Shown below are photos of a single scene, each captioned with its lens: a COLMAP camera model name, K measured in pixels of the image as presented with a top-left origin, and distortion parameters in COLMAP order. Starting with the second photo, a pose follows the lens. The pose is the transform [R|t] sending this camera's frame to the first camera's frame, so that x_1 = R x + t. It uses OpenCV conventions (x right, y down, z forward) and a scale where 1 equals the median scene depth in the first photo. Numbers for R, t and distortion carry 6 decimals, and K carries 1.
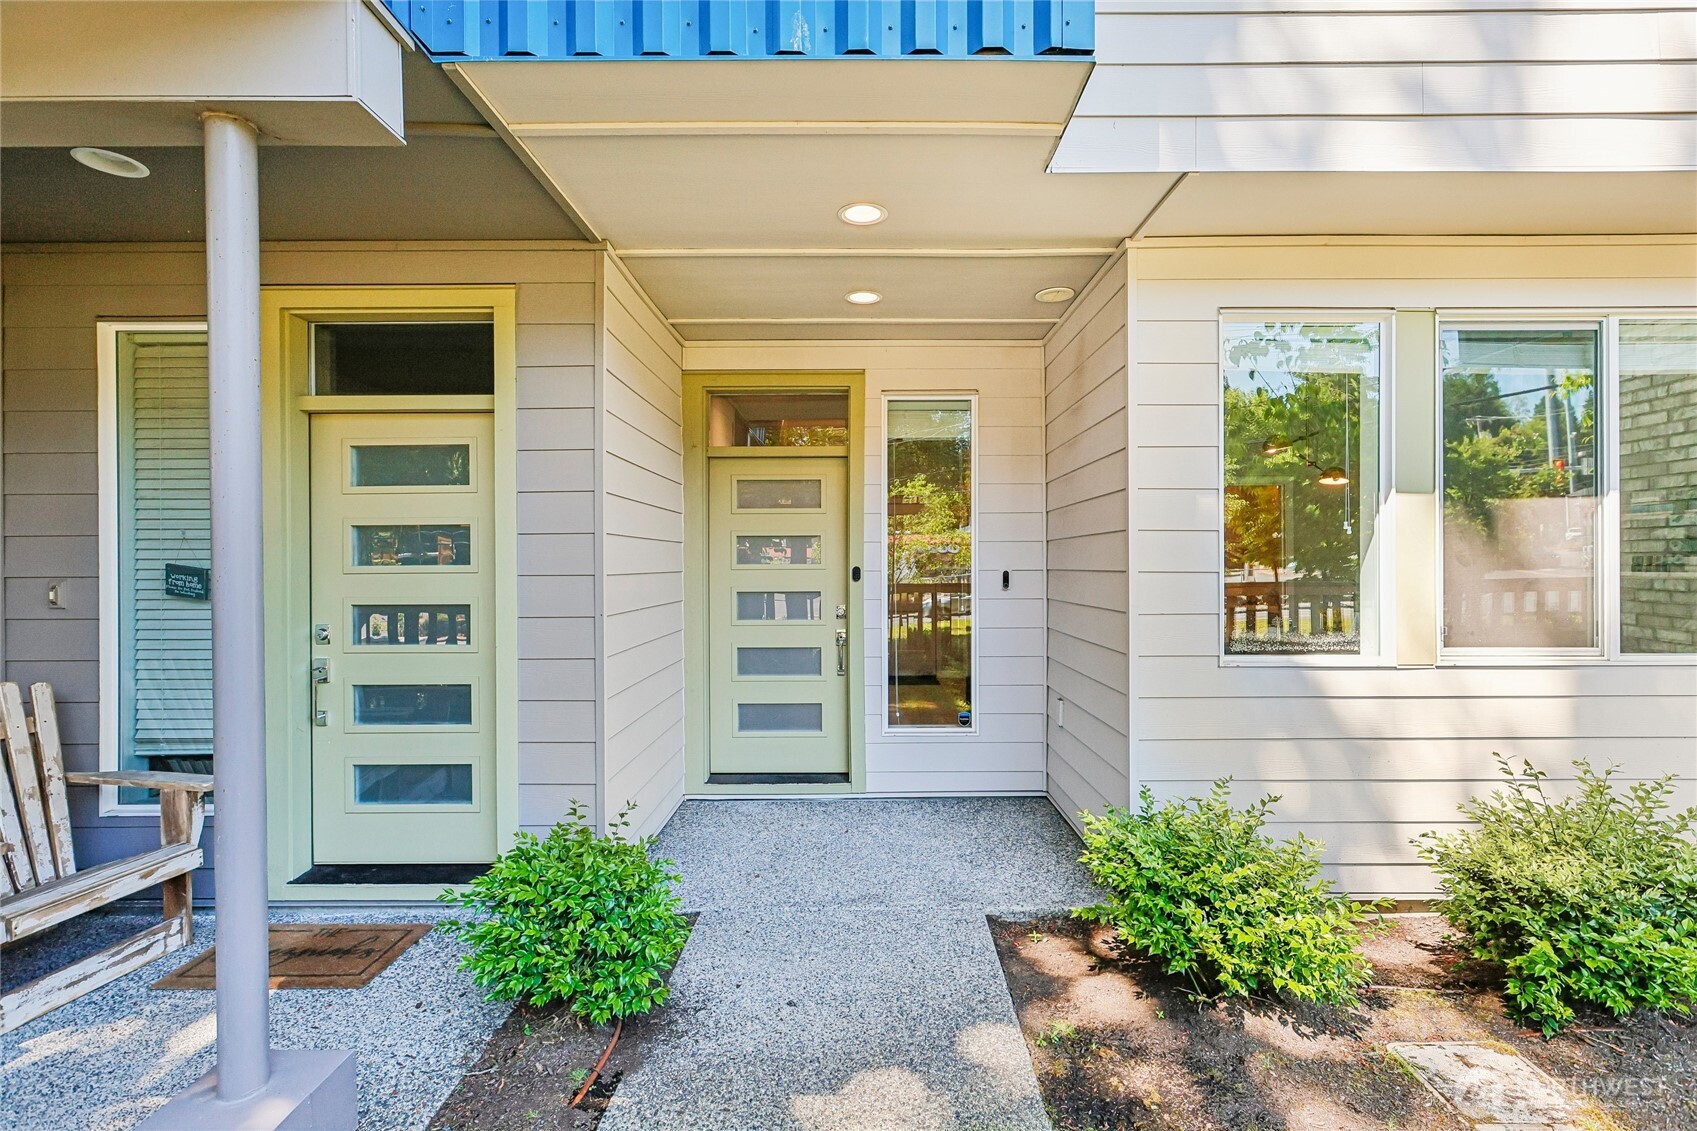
lens RADIAL K [[831.4, 0, 852.6], [0, 831.4, 569.7], [0, 0, 1]] dist [-0.000876, -0.000073]
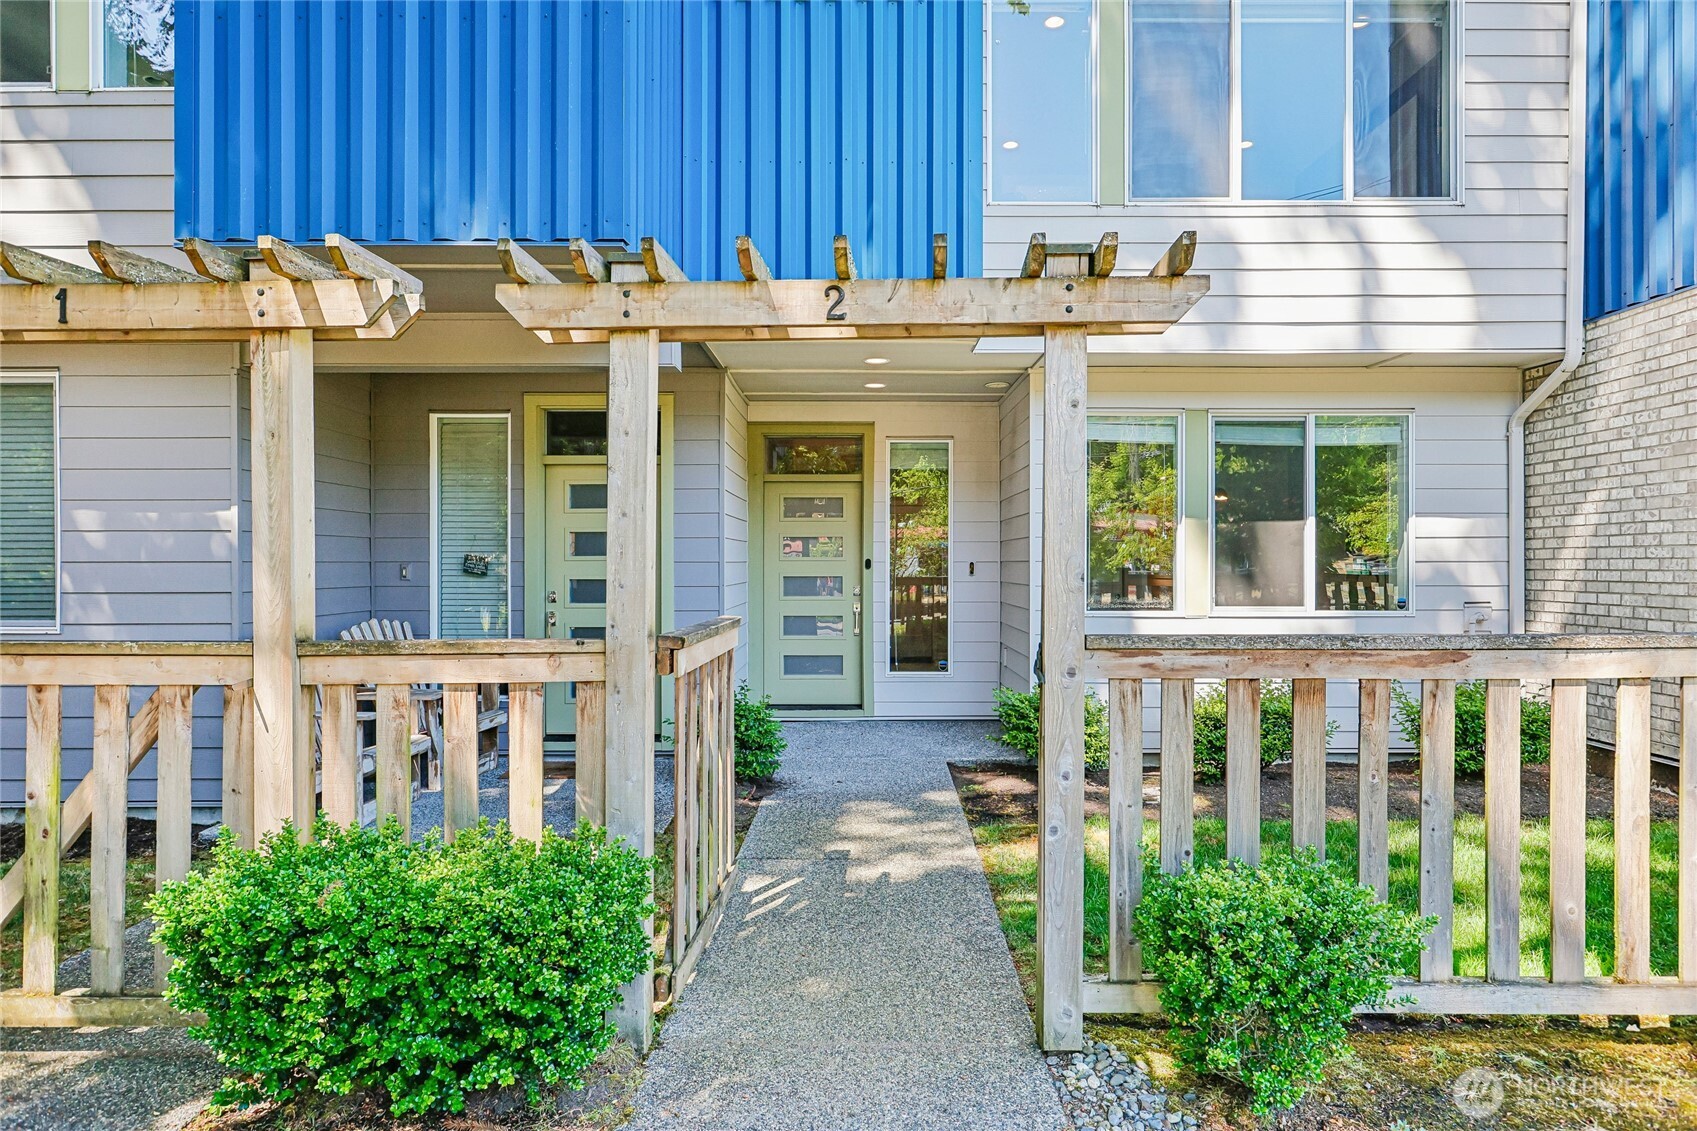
lens RADIAL K [[1025.5, 0, 845.7], [0, 1025.5, 561.4], [0, 0, 1]] dist [0.000904, 0.000042]
pose [[0.999987, 0.005008, -0.001318, -0.032172], [-0.005014, 0.999975, -0.004889, 0.009363], [0.001293, 0.004896, 0.999987, -0.779223]]
